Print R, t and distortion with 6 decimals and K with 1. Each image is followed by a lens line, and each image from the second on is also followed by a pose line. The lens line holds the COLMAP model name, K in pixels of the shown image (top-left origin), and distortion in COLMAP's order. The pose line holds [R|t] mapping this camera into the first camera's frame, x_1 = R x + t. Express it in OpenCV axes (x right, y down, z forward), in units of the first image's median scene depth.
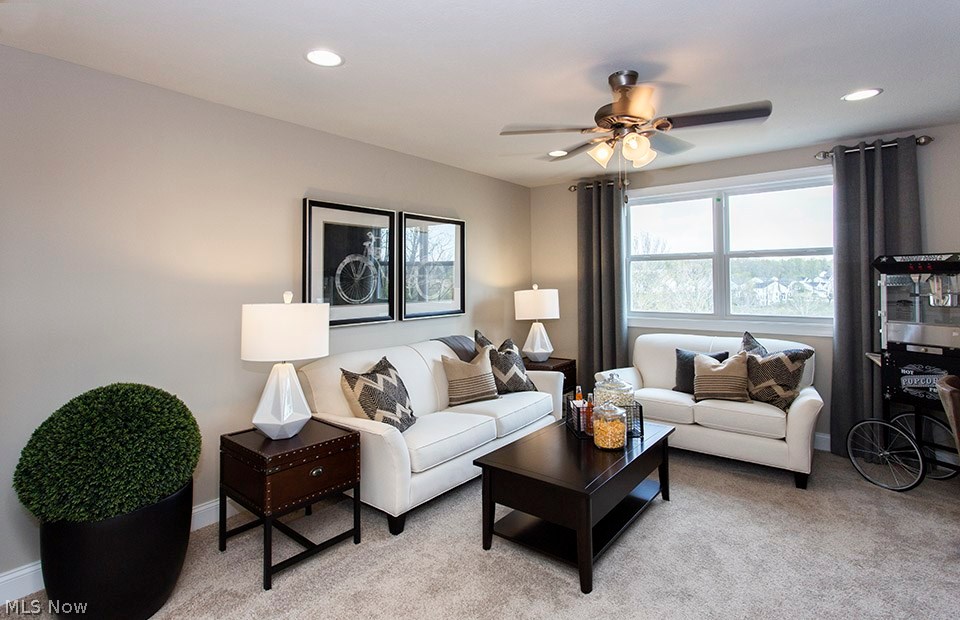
lens RADIAL K [[465.1, 0, 480.1], [0, 465.1, 274.3], [0, 0, 1]] dist [0.001731, 0.001650]
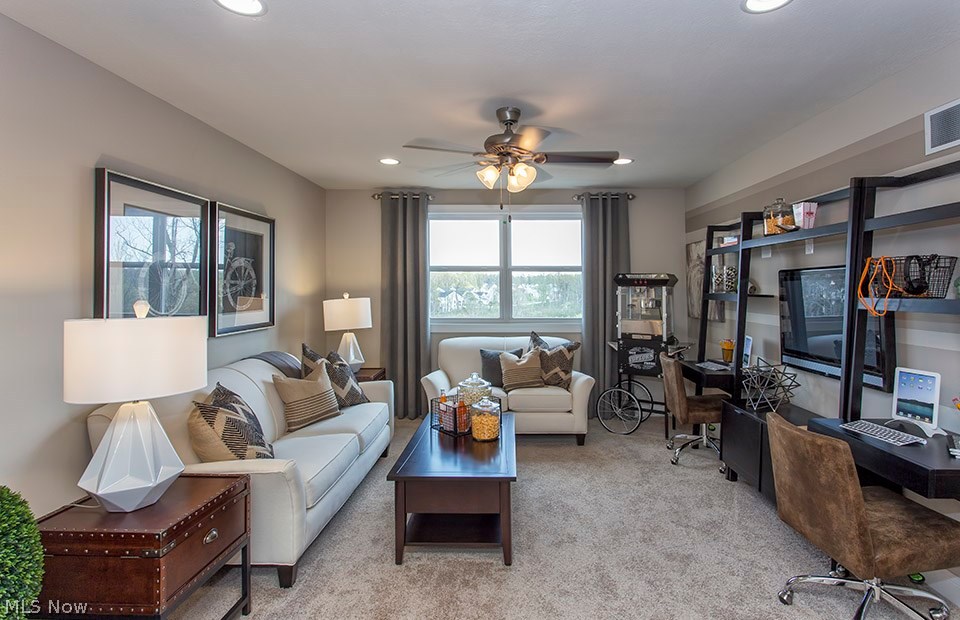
lens RADIAL K [[477.2, 0, 478.8], [0, 477.2, 284.9], [0, 0, 1]] dist [0.010976, 0.000903]
pose [[0.796753, 0.013942, 0.604144, -0.341348], [-0.016092, 0.999869, -0.001853, 0.003747], [-0.604090, -0.008245, 0.796873, 0.076370]]
